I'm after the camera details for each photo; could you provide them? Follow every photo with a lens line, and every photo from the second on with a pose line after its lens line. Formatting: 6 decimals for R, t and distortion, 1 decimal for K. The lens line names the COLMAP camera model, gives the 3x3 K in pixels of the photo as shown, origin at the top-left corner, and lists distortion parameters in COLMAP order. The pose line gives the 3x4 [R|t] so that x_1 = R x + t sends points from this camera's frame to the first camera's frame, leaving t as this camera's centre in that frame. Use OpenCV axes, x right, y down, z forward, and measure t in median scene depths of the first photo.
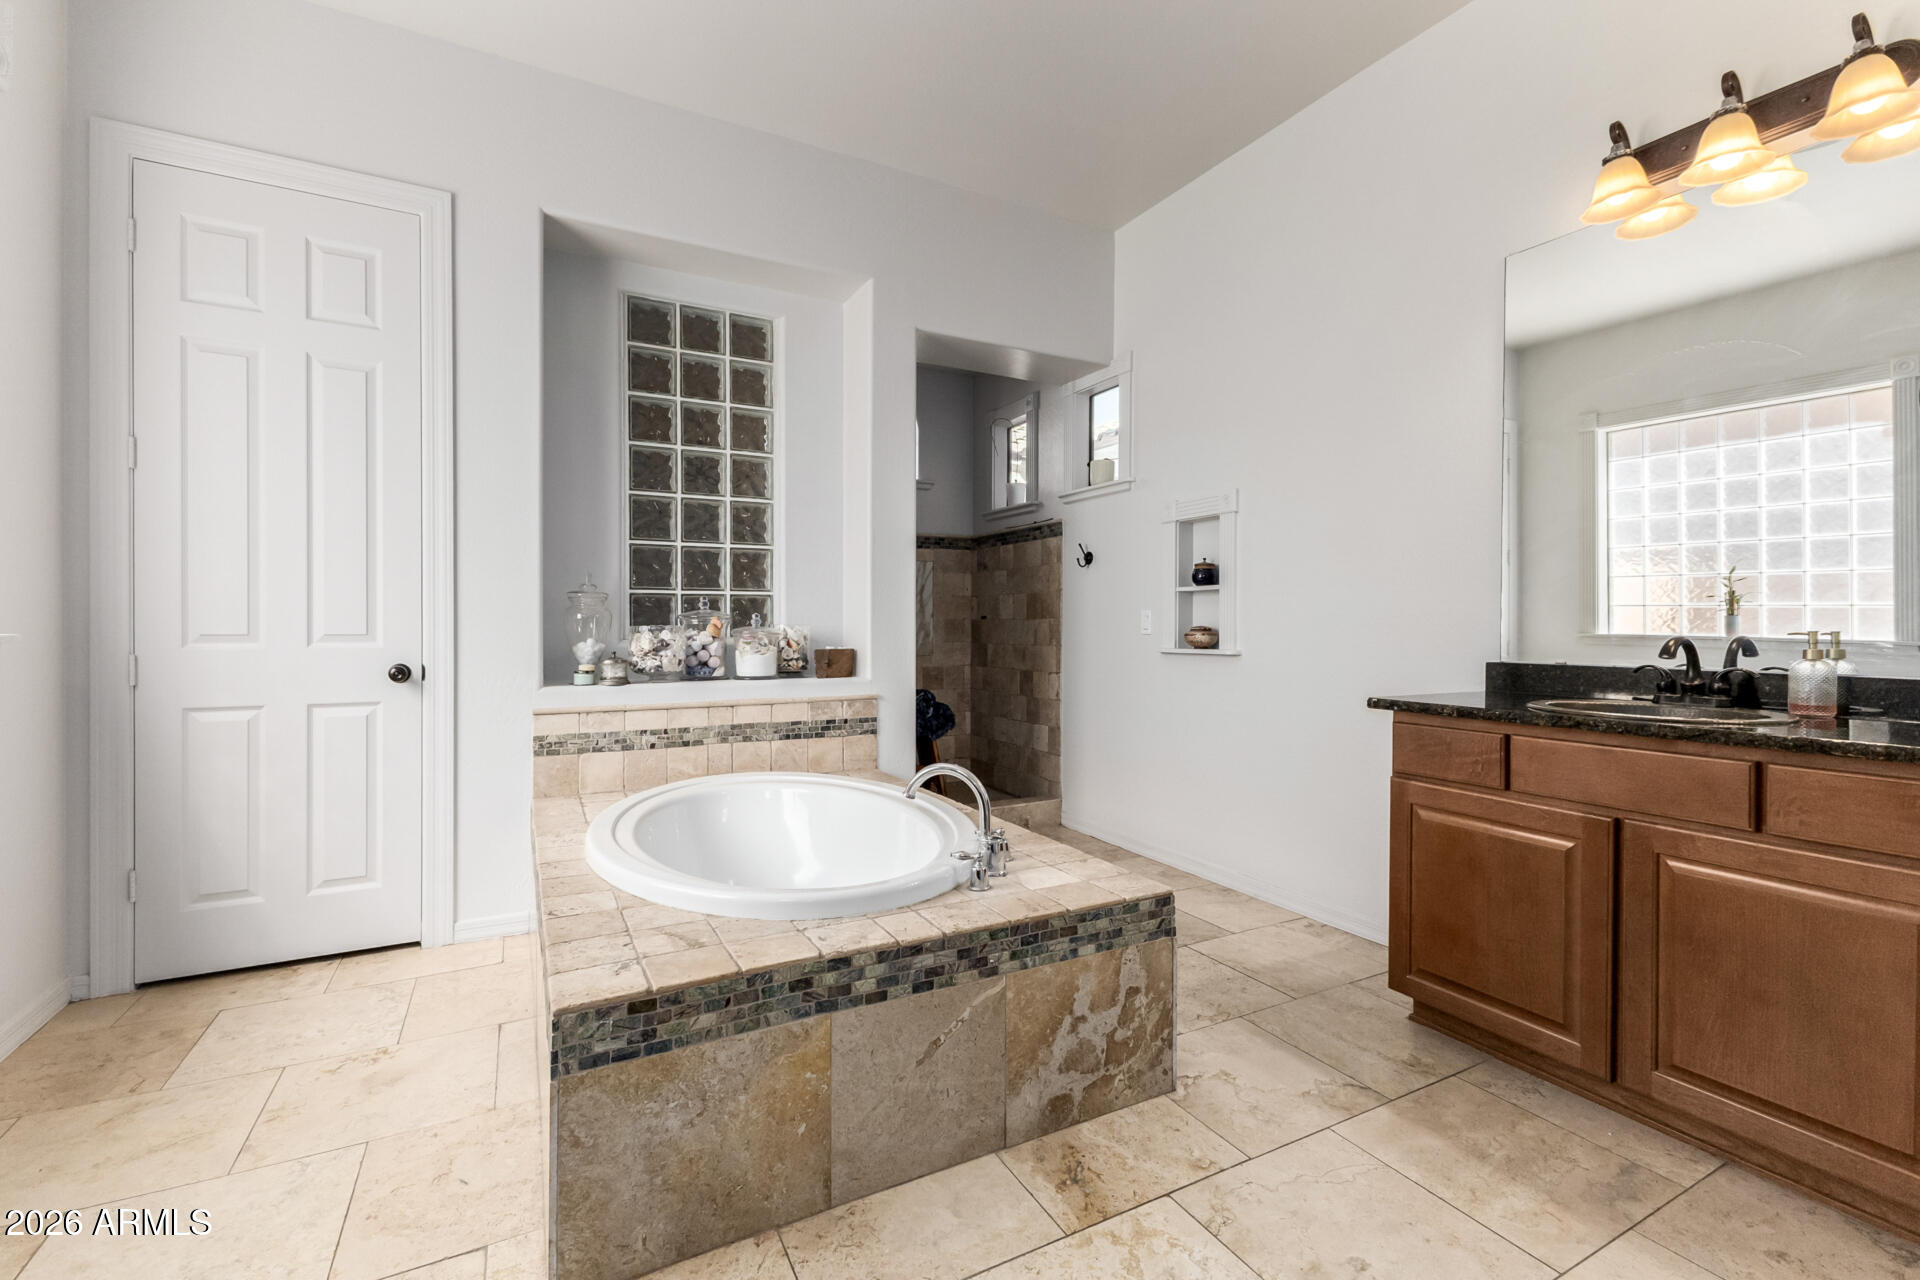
lens RADIAL K [[842.6, 0, 956.9], [0, 842.6, 637.7], [0, 0, 1]] dist [0.008572, -0.000379]
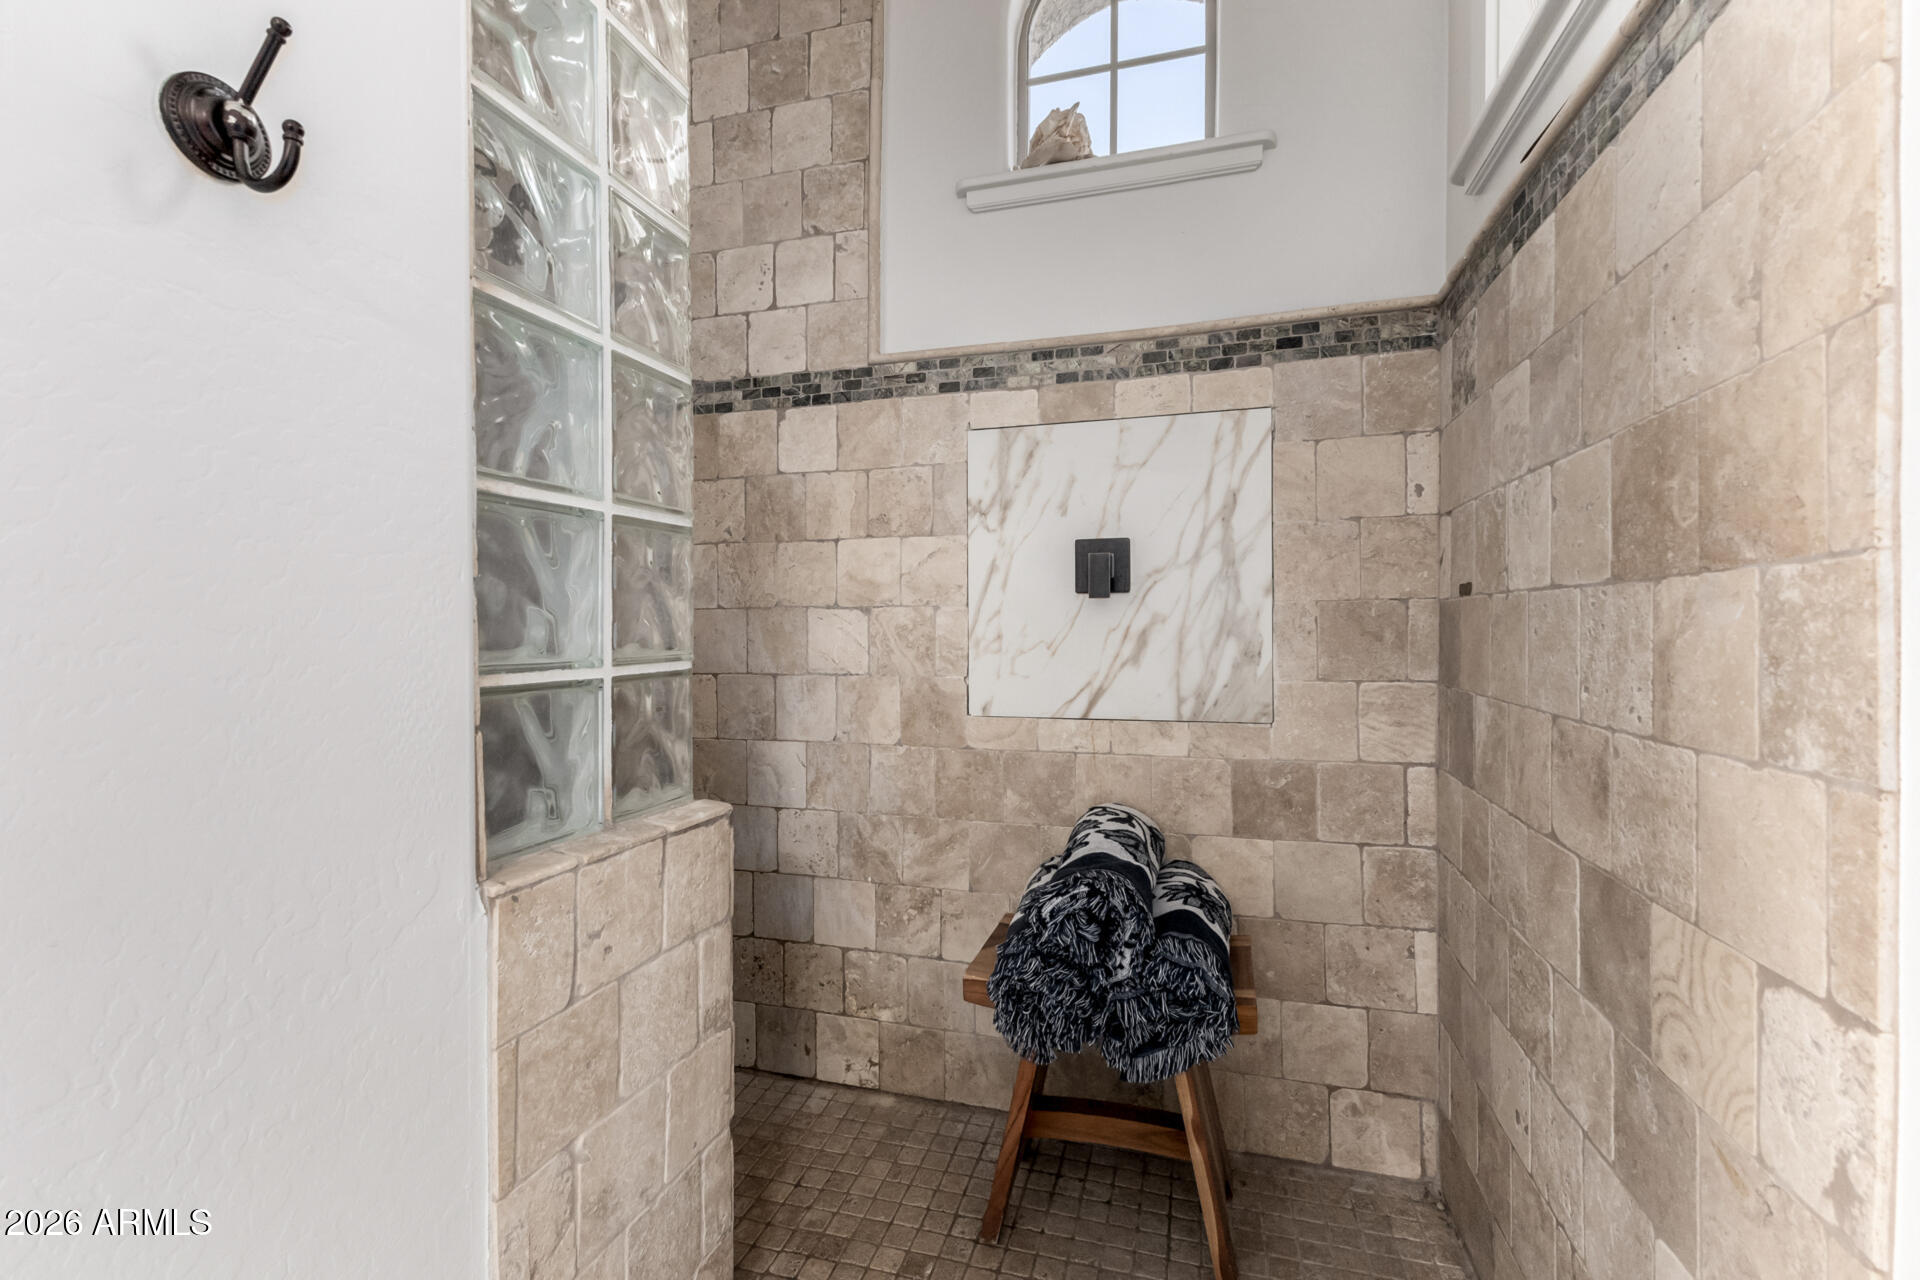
lens RADIAL K [[842.6, 0, 956.9], [0, 842.6, 637.7], [0, 0, 1]] dist [0.008572, -0.000379]
pose [[0.725045, 0.000309, -0.688702, 0.095463], [0.000623, 0.999999, 0.001104, -0.009898], [0.688702, -0.001229, 0.725044, 0.710554]]
